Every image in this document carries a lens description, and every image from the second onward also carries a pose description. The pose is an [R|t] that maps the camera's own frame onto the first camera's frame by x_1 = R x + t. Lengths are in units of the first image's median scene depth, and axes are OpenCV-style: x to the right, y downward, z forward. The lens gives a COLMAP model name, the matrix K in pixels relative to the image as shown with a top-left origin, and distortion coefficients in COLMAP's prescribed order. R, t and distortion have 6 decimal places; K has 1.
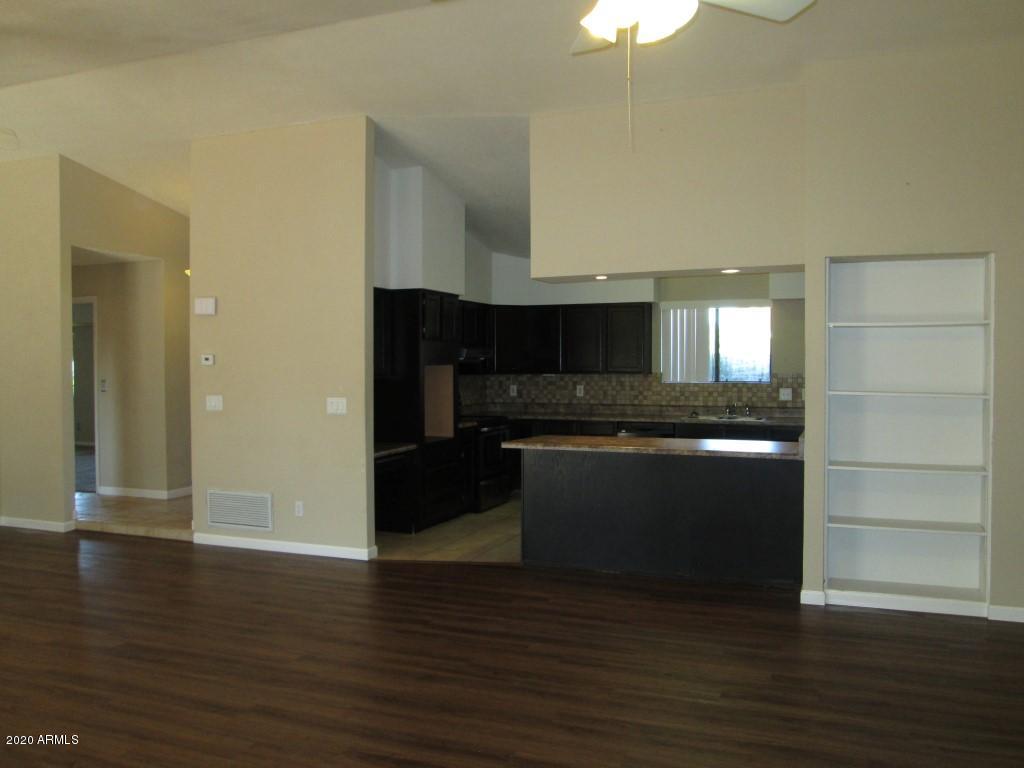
lens RADIAL K [[839.2, 0, 512.0], [0, 839.2, 384.0], [0, 0, 1]] dist [-0.060445, 0.052282]
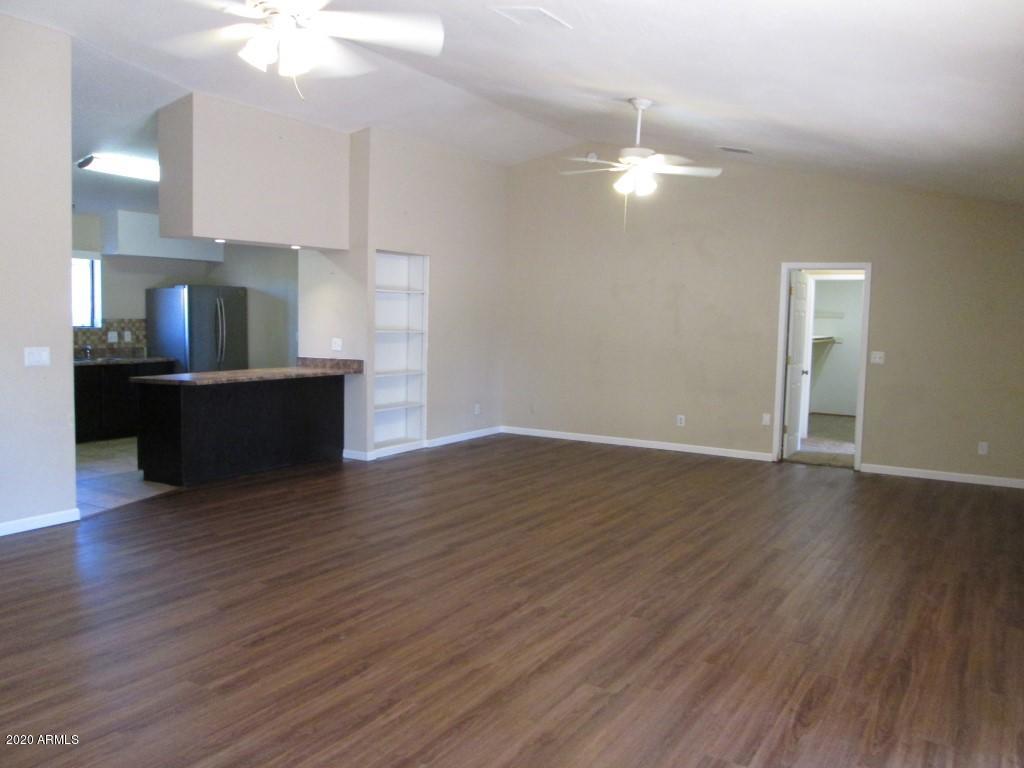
lens RADIAL K [[839.2, 0, 512.0], [0, 839.2, 384.0], [0, 0, 1]] dist [-0.060445, 0.052282]
pose [[0.173690, -0.075760, 0.981882, -1.214572], [0.008542, 0.997115, 0.075425, -0.008134], [-0.984763, -0.004713, 0.173836, 0.440422]]
